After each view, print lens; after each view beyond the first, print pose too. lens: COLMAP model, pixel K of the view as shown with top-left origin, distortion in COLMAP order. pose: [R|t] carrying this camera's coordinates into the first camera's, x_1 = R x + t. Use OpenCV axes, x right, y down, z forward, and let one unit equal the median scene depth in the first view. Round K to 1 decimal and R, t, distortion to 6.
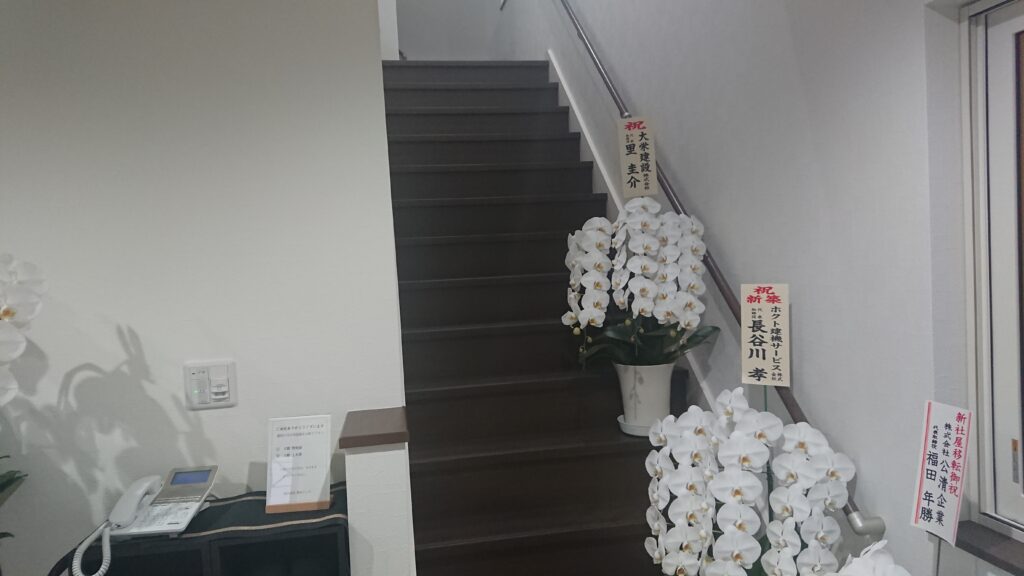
lens RADIAL K [[709.3, 0, 510.5], [0, 709.3, 288.6], [0, 0, 1]] dist [-0.004296, 0.001303]
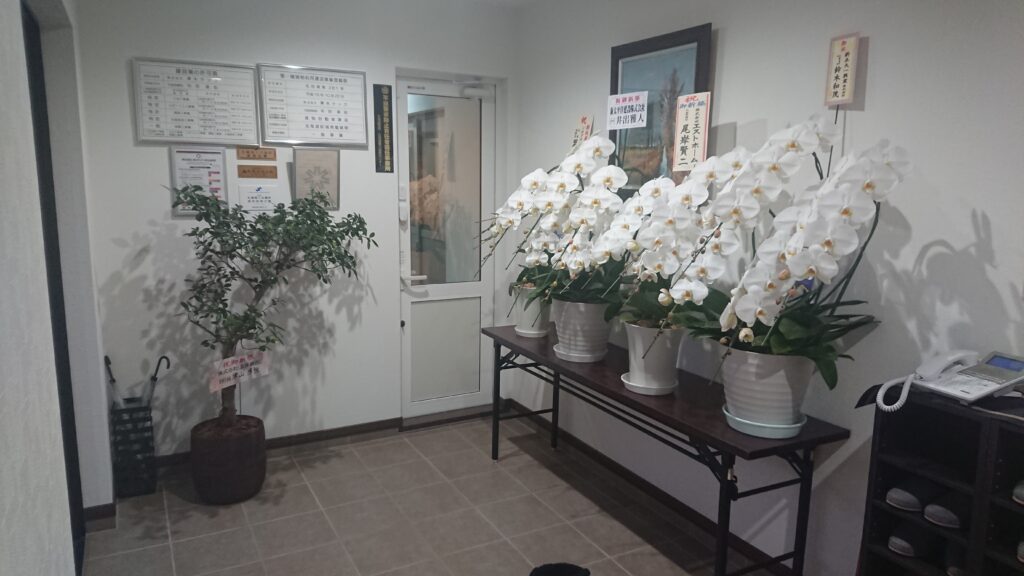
lens RADIAL K [[709.3, 0, 512.0], [0, 709.3, 288.9], [0, 0, 1]] dist [-0.004296, 0.001303]
pose [[0.319276, 0.205427, -0.925128, 0.249271], [-0.071535, 0.978661, 0.192626, 0.013219], [0.944958, 0.004678, 0.327159, -0.019028]]
